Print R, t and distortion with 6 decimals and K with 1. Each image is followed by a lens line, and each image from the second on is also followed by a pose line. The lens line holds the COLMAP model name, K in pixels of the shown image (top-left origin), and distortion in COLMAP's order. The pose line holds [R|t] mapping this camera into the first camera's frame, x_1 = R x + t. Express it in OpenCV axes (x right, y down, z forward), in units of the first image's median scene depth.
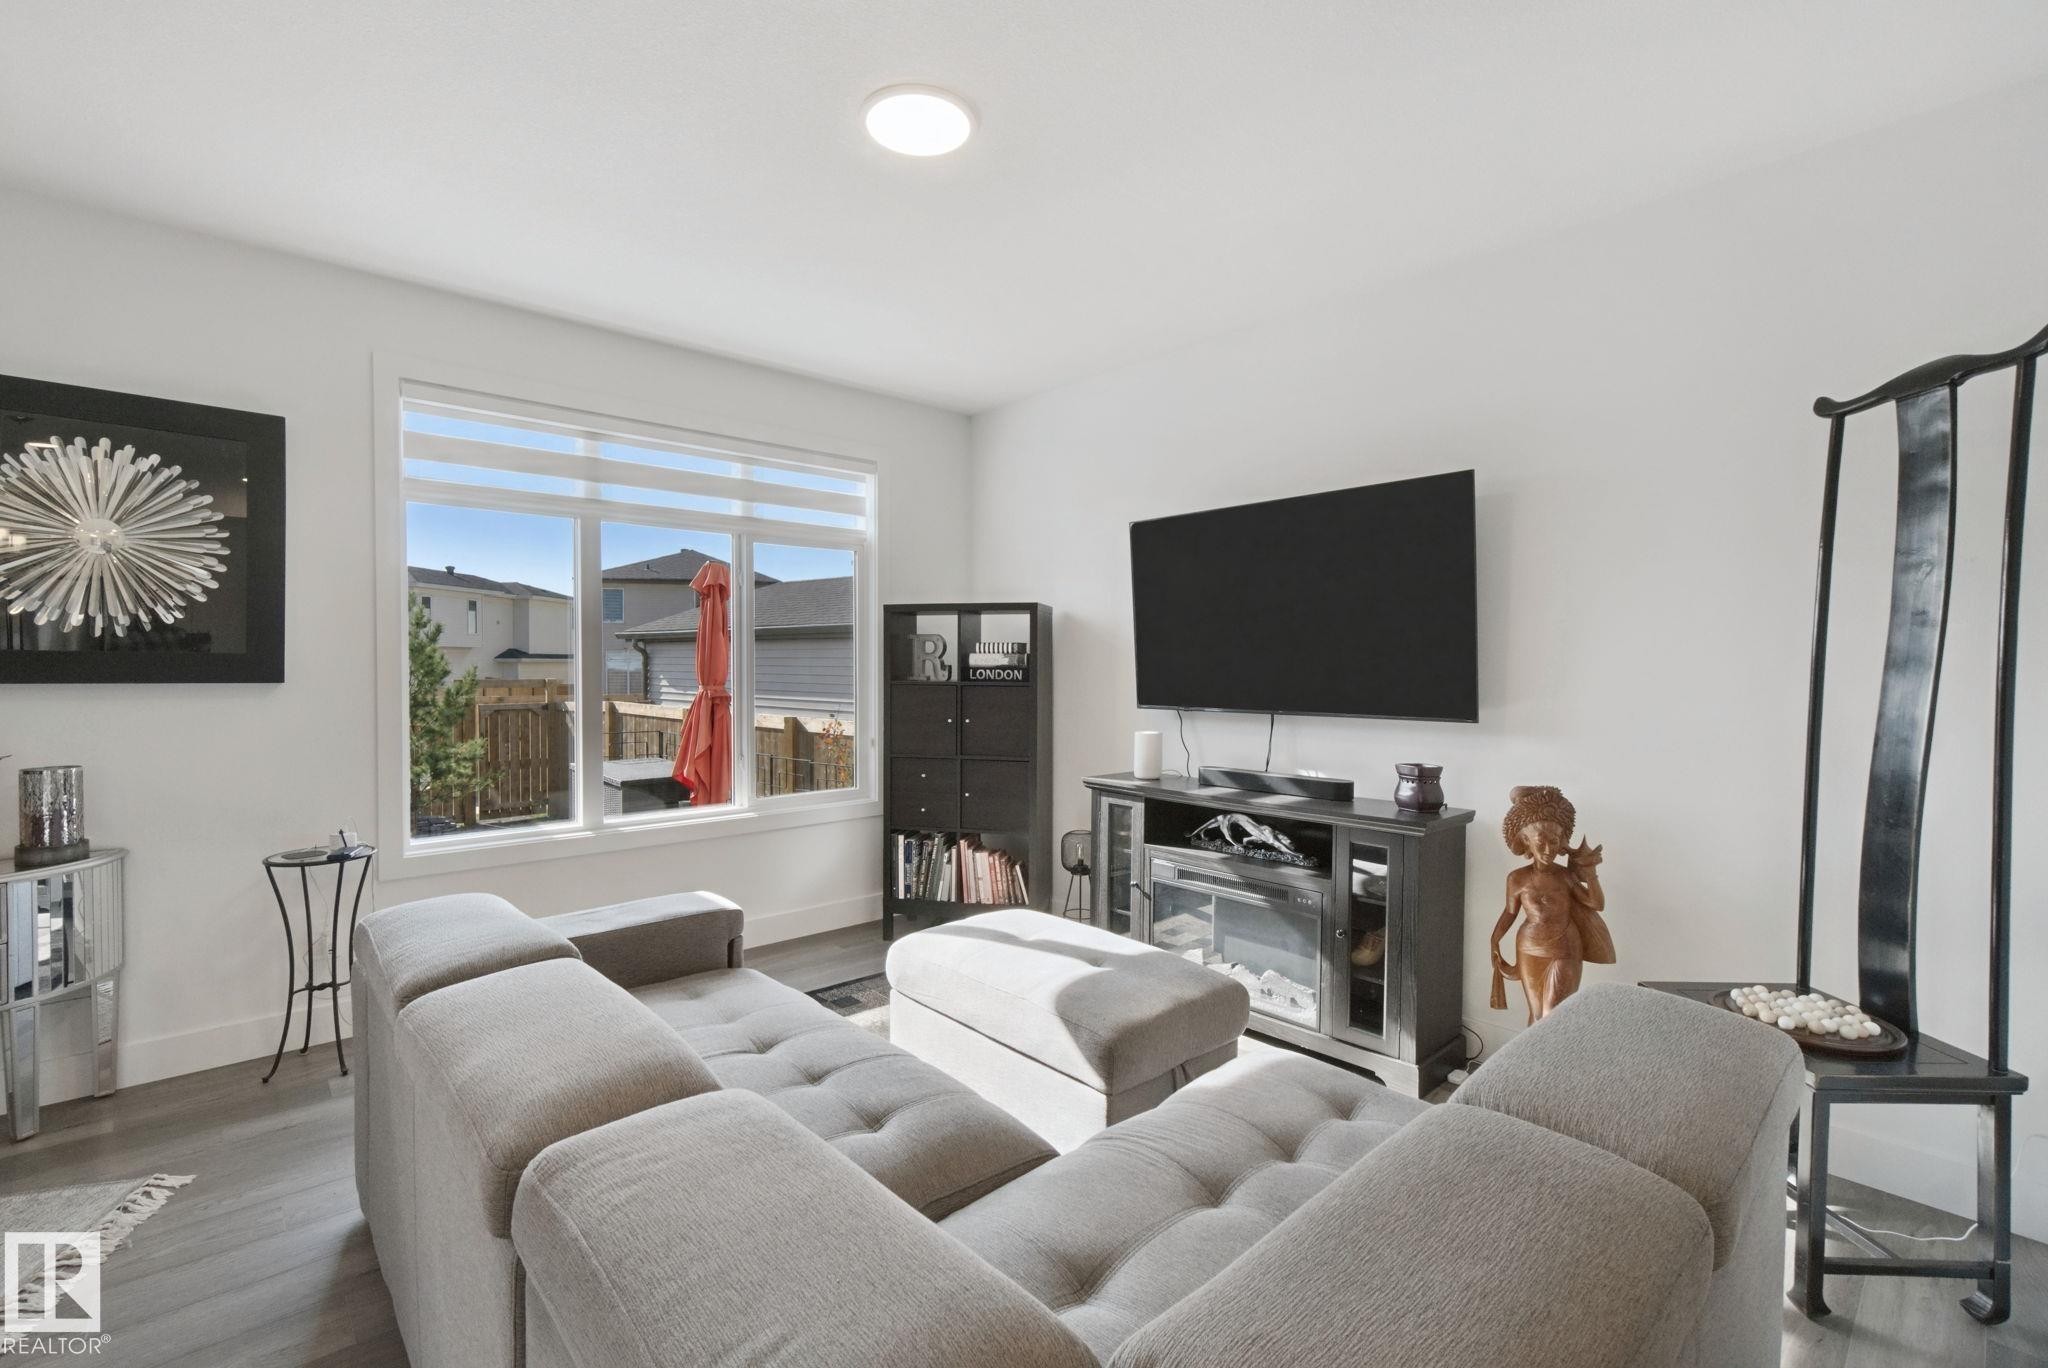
lens RADIAL K [[885.3, 0, 1004.1], [0, 885.3, 676.6], [0, 0, 1]] dist [-0.001112, -0.000378]
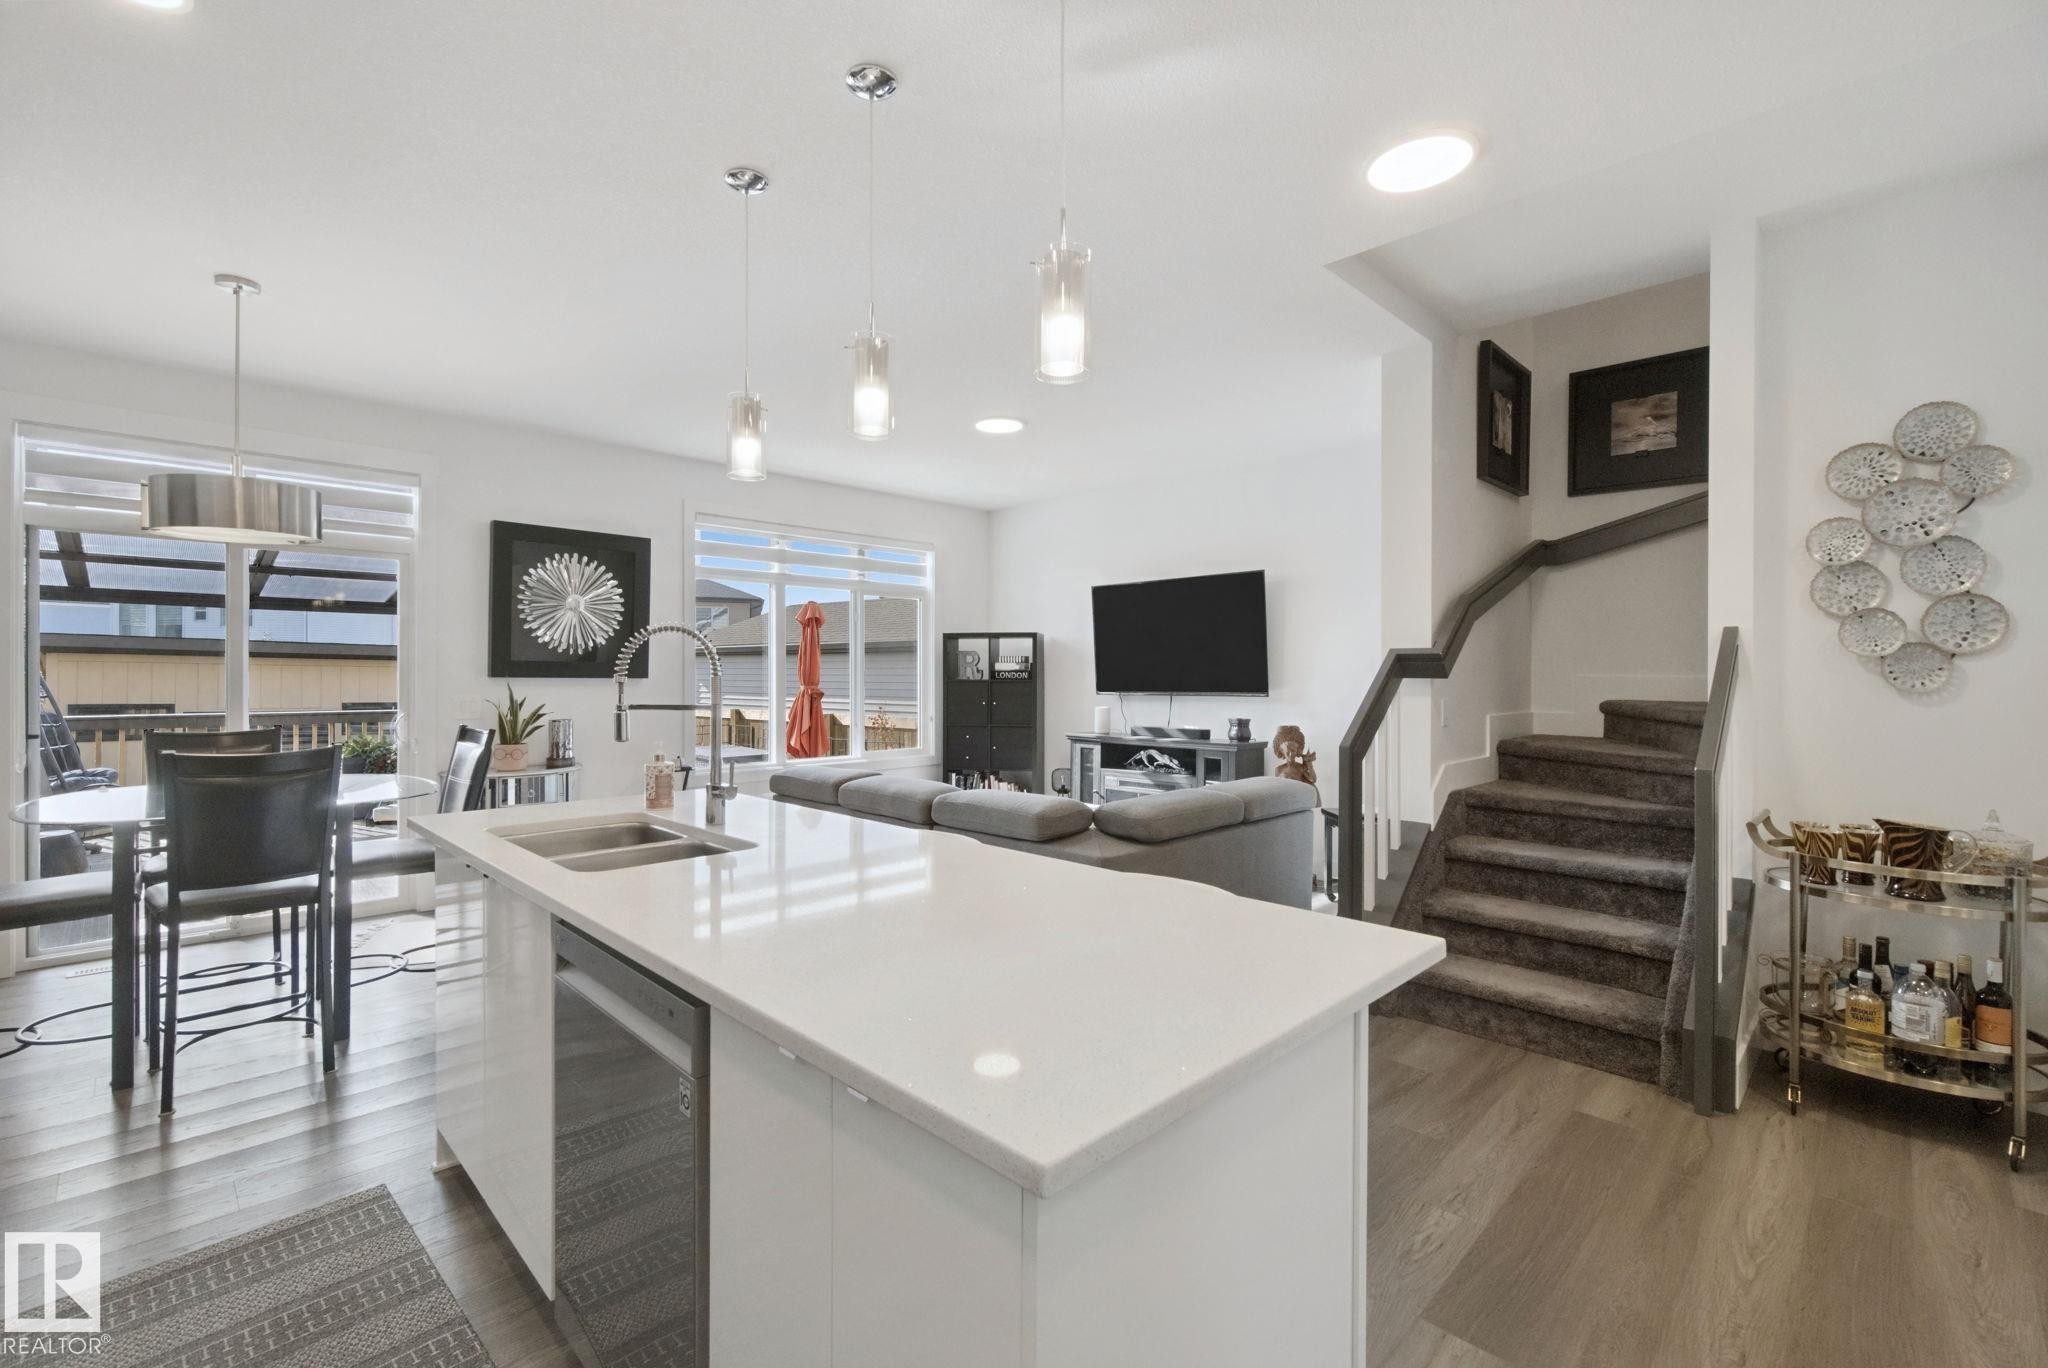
lens RADIAL K [[885.3, 0, 1019.5], [0, 885.3, 677.8], [0, 0, 1]] dist [-0.001112, -0.000378]
pose [[0.997704, -0.004047, 0.067604, -0.141005], [0.004886, 0.999913, -0.012256, 0.030206], [-0.067548, 0.012558, 0.997637, -0.870075]]
